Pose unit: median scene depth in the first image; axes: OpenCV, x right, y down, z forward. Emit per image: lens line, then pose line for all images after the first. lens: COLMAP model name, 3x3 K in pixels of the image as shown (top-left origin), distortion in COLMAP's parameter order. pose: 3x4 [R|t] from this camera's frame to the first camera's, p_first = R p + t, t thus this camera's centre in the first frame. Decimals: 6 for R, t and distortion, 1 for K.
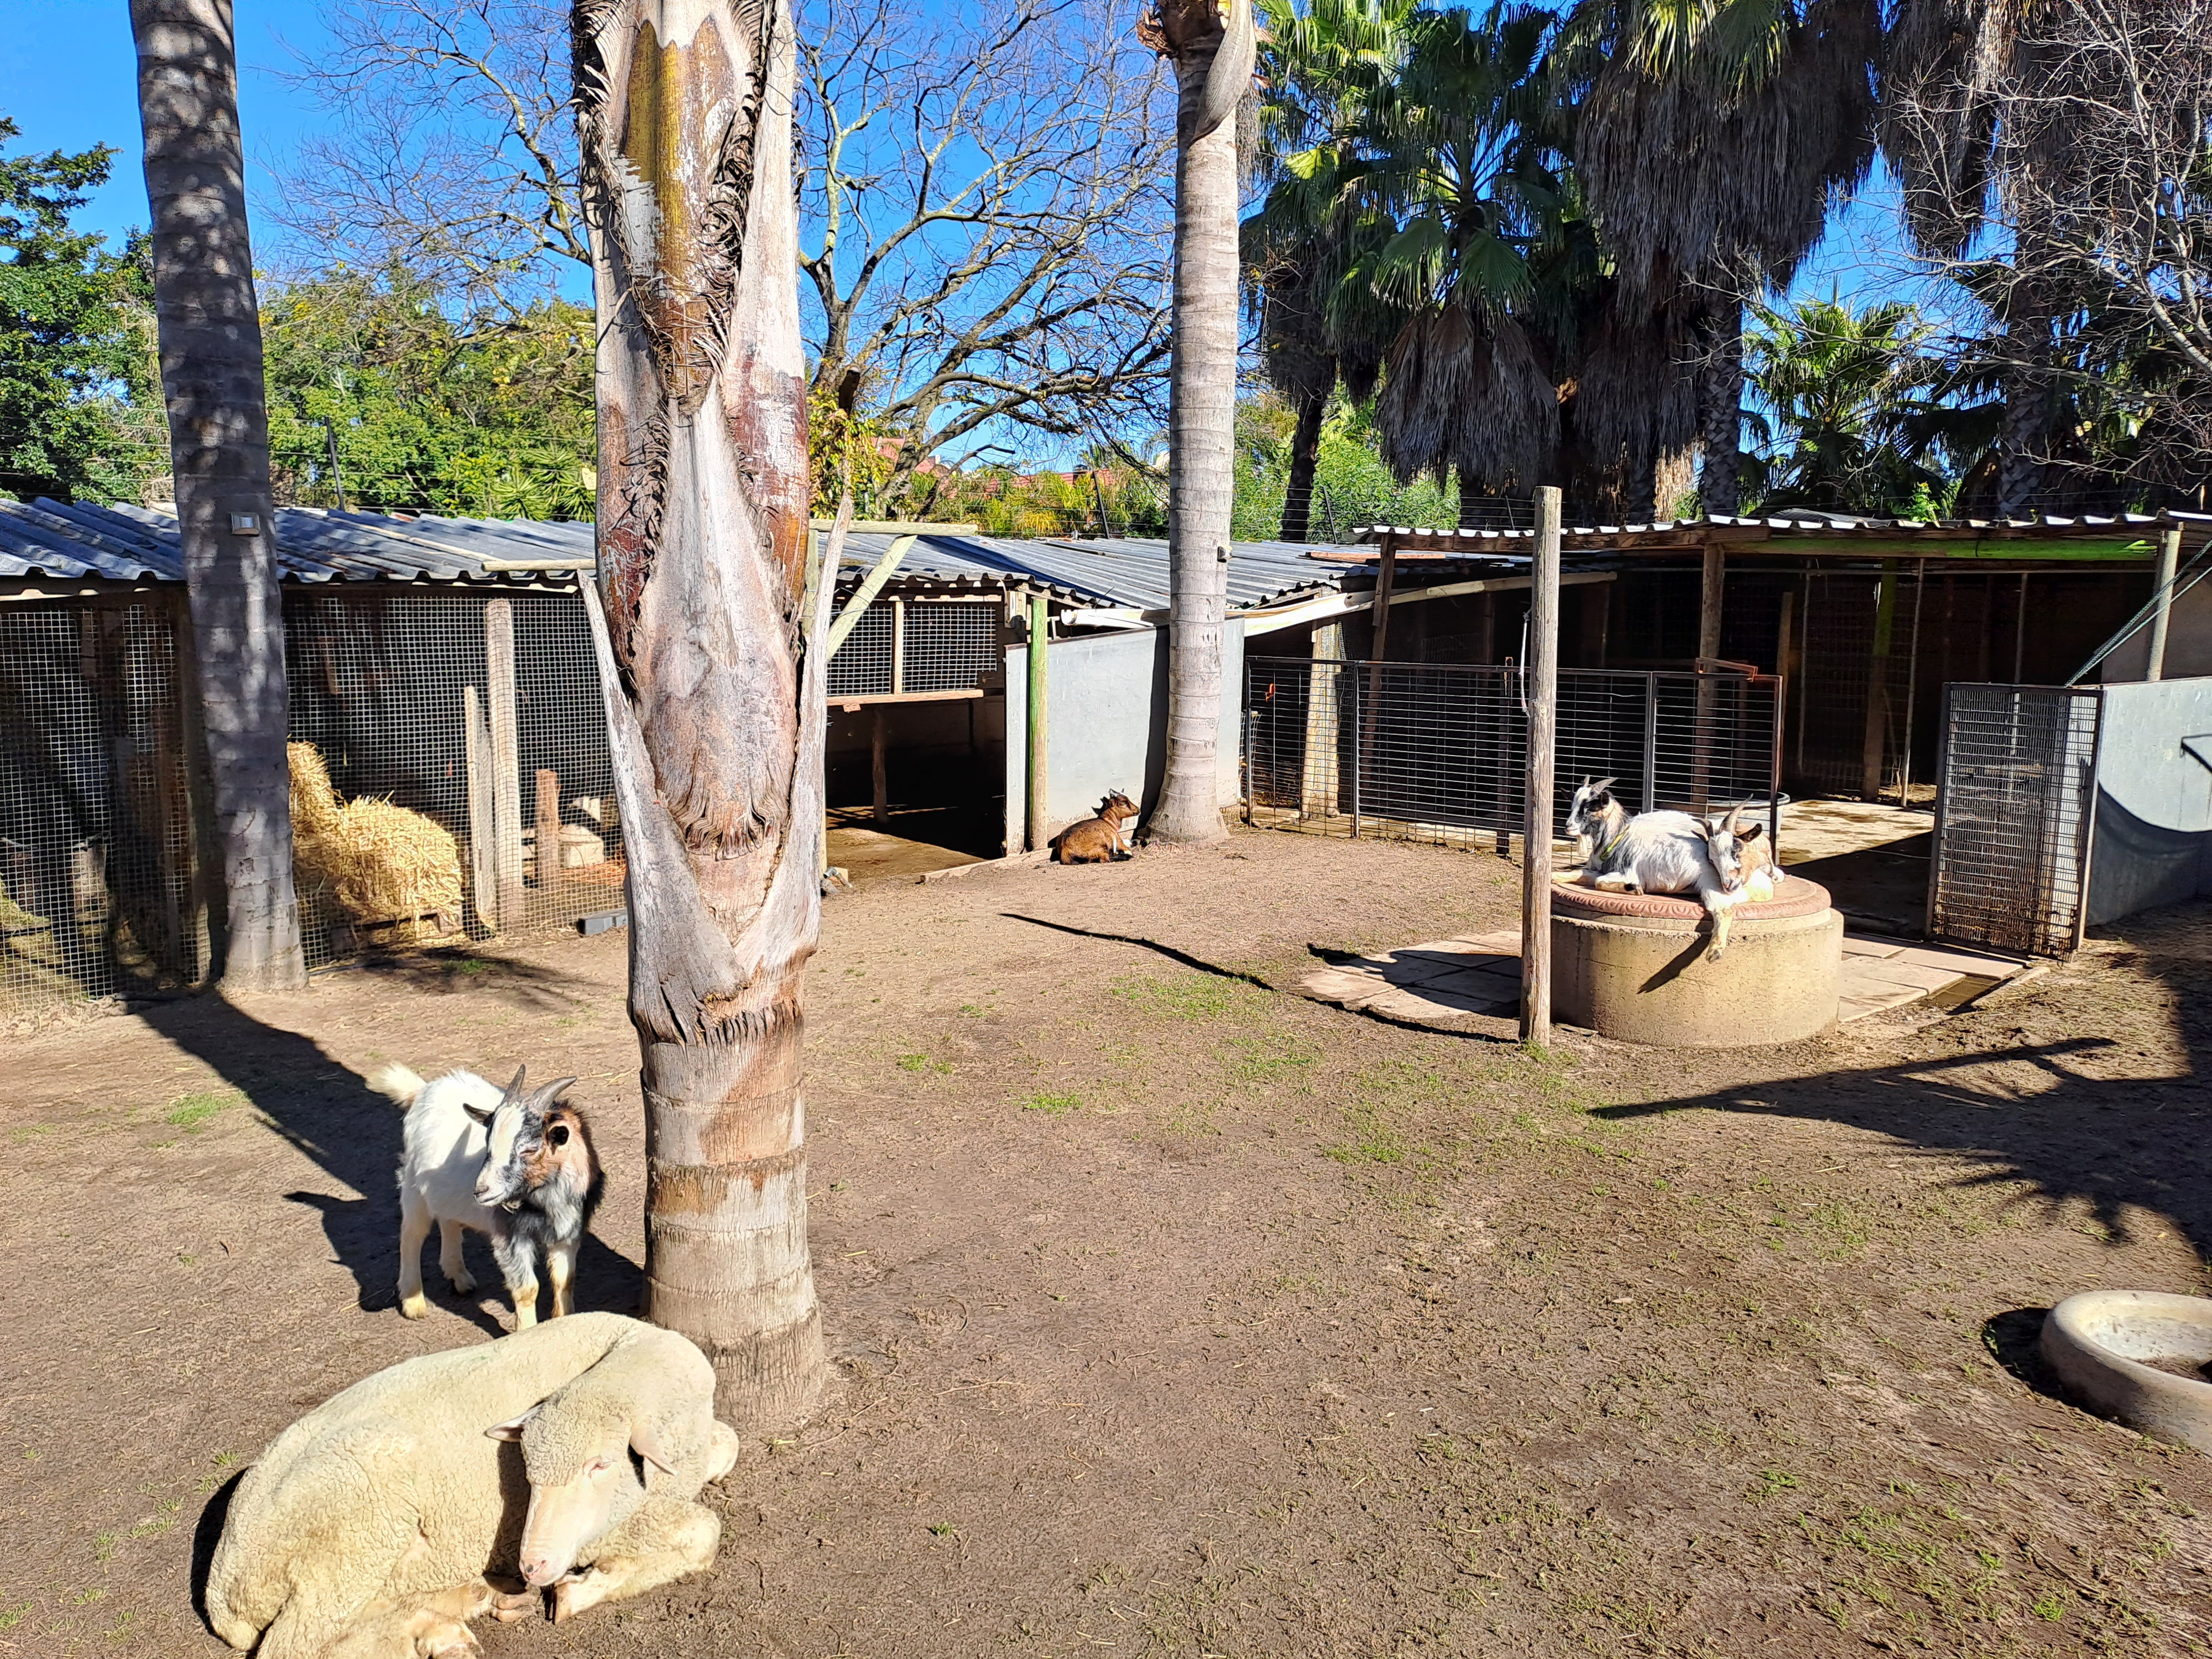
lens RADIAL K [[1644.3, 0, 1101.9], [0, 1644.3, 812.7], [0, 0, 1]] dist [0.077426, -0.063360]
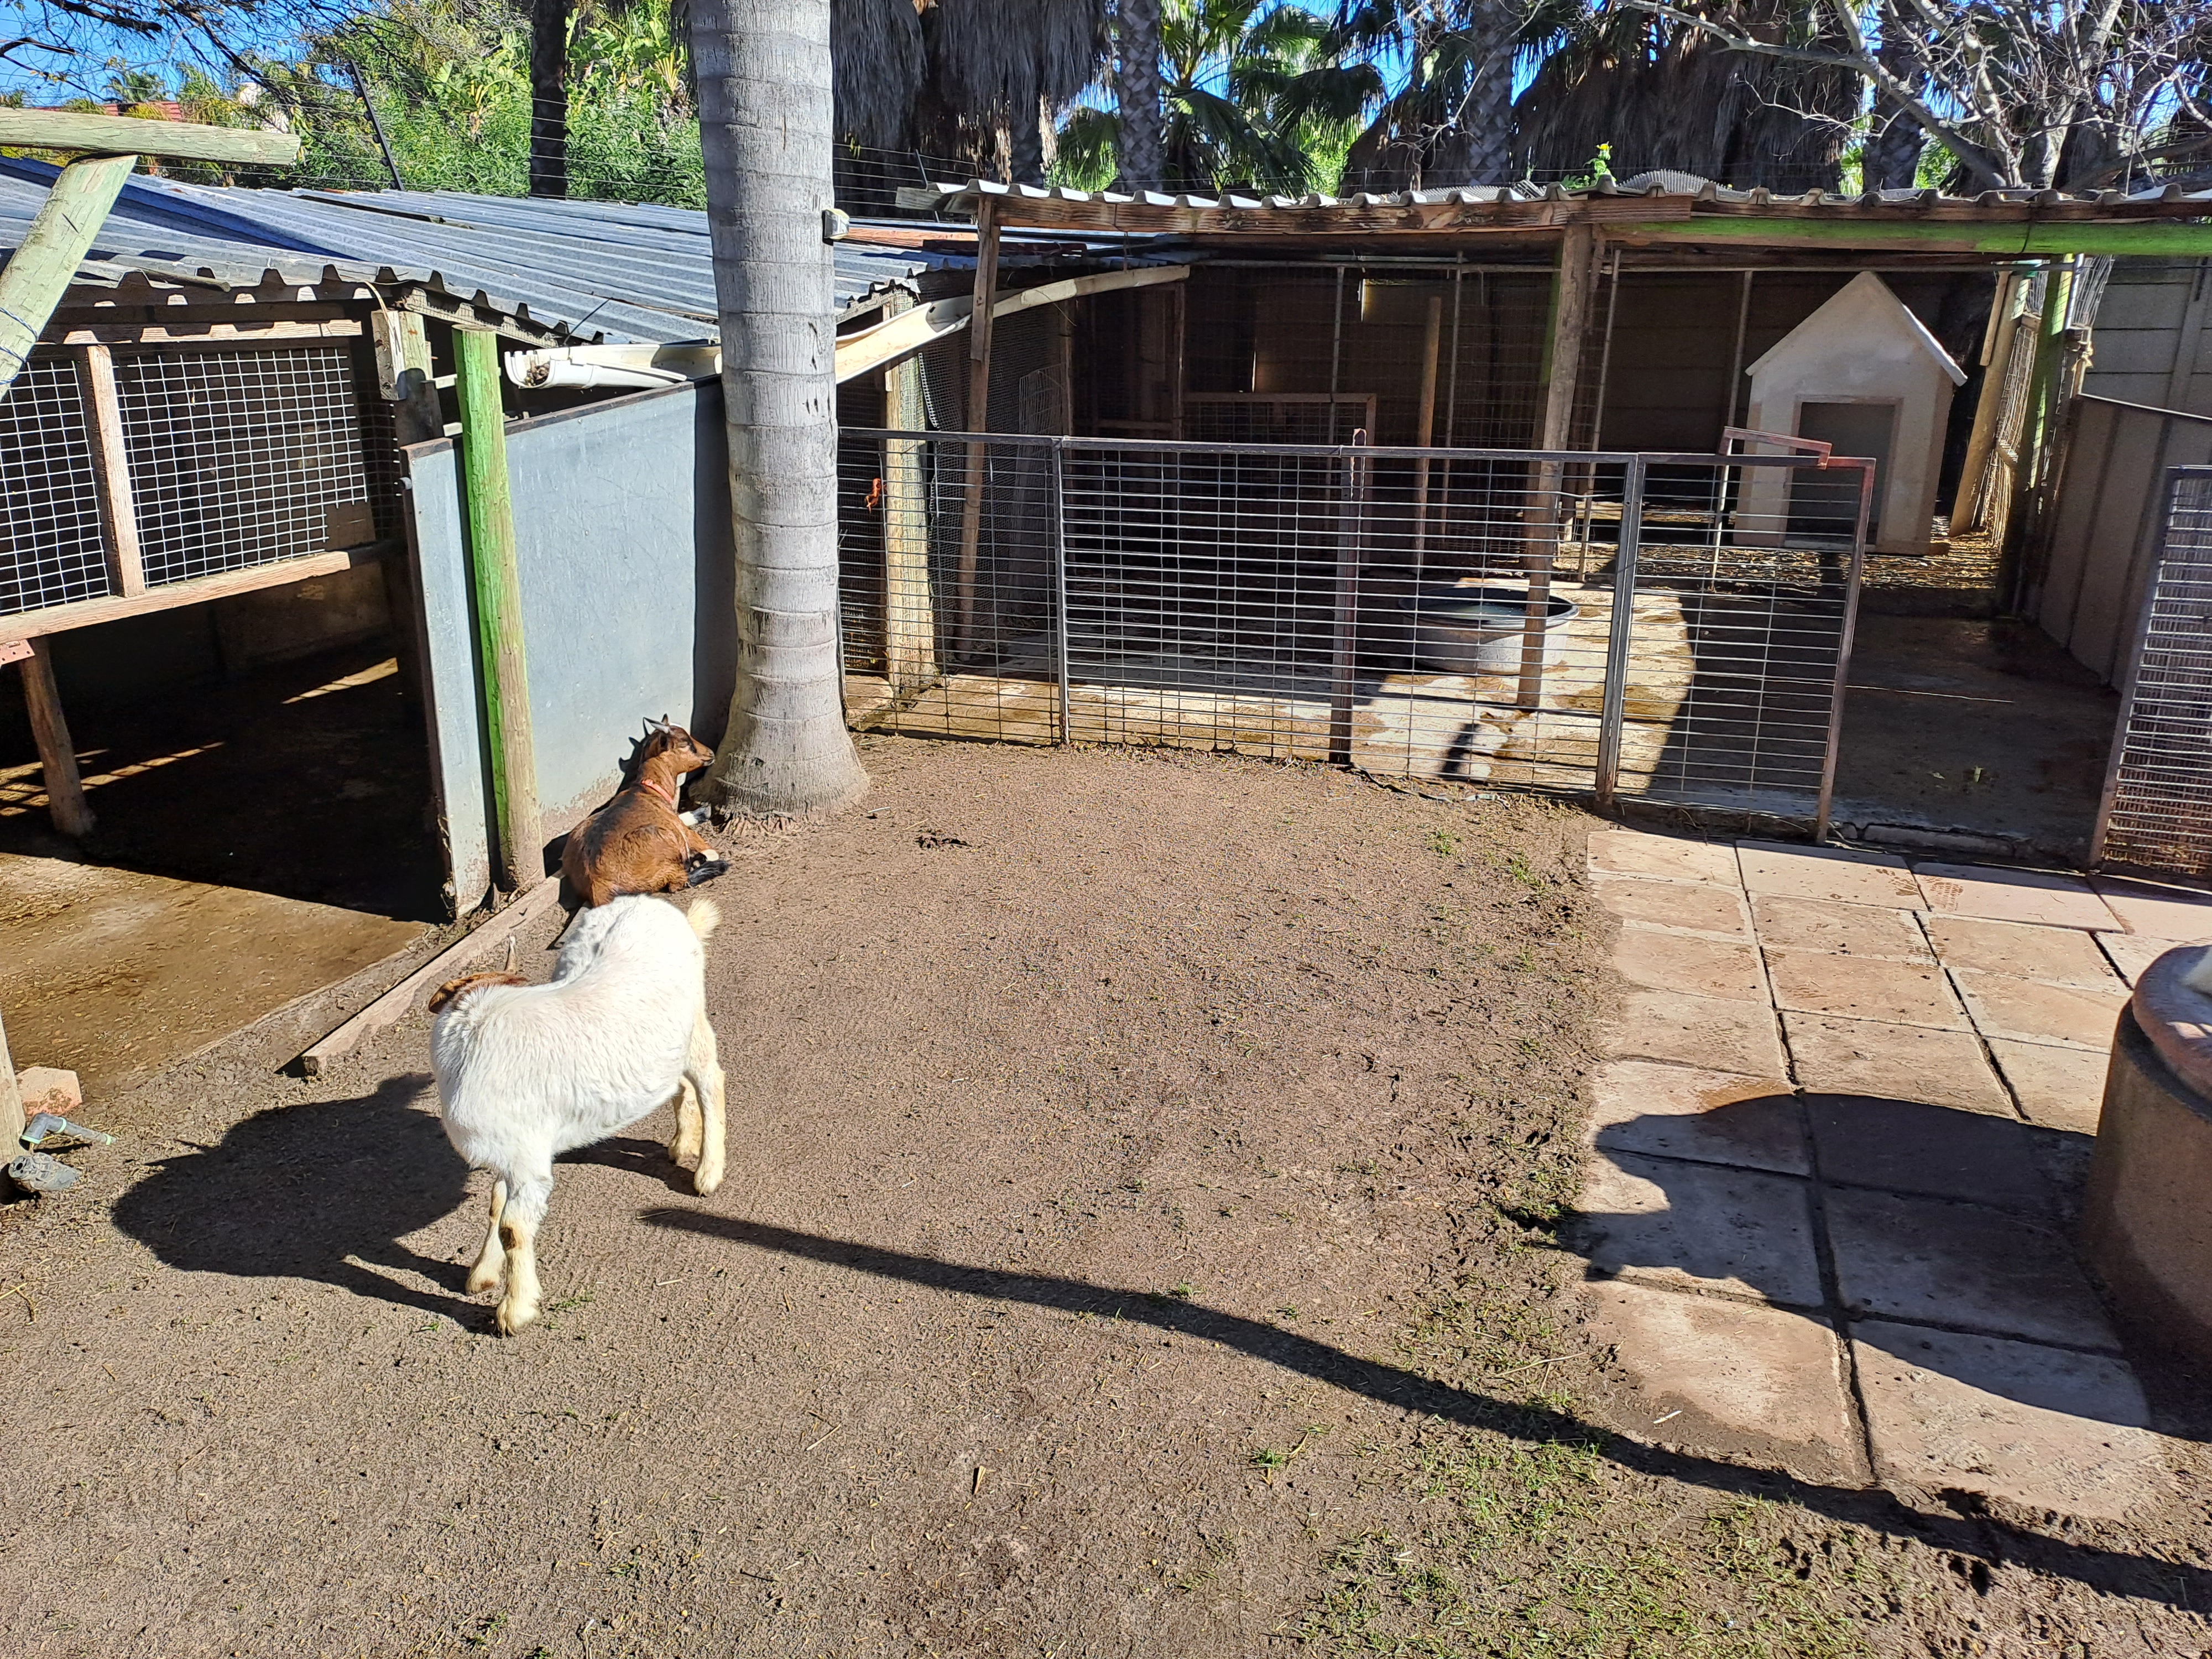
lens RADIAL K [[1644.3, 0, 1158.2], [0, 1644.3, 827.1], [0, 0, 1]] dist [0.077426, -0.063360]
pose [[0.870531, -0.154260, 0.467311, -0.214403], [0.063804, 0.976964, 0.203641, -0.166764], [-0.487960, -0.147459, 0.860320, 1.079847]]
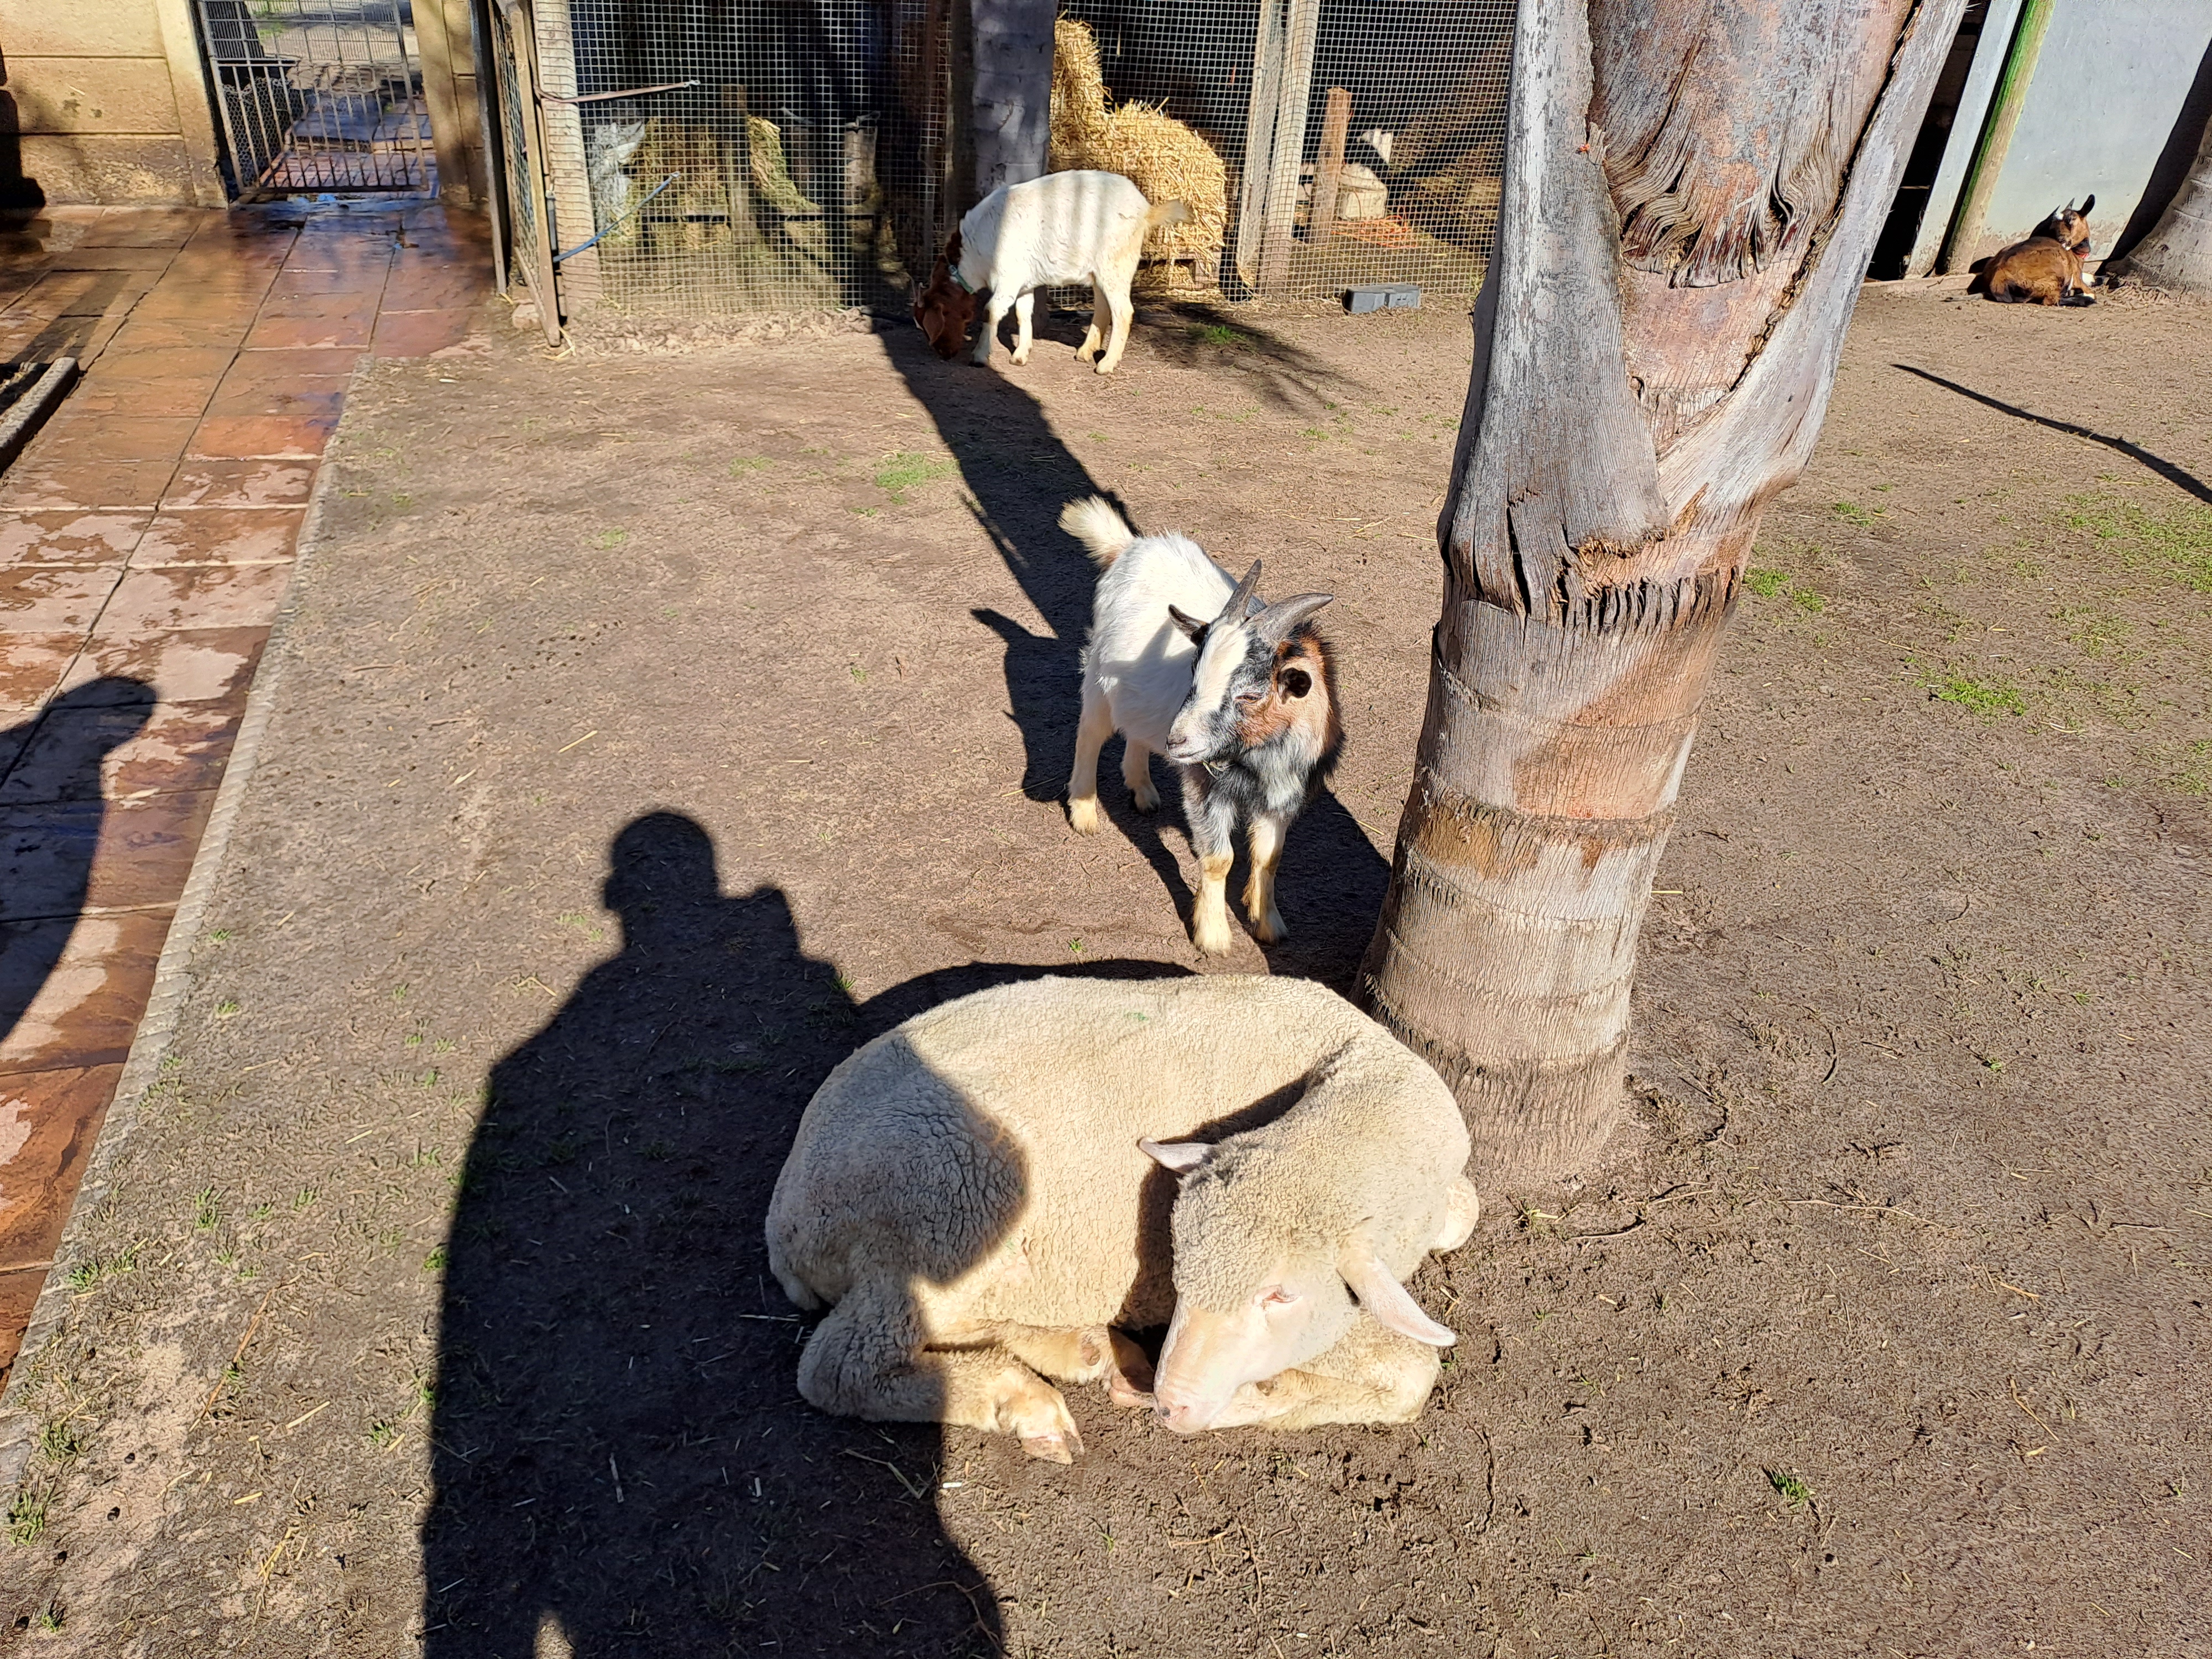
lens RADIAL K [[1644.3, 0, 1086.3], [0, 1644.3, 825.6], [0, 0, 1]] dist [0.077426, -0.063360]
pose [[0.892939, 0.266491, -0.362826, -0.099756], [-0.114443, 0.913860, 0.389567, 0.000628], [0.435388, -0.306337, 0.846519, 0.265030]]
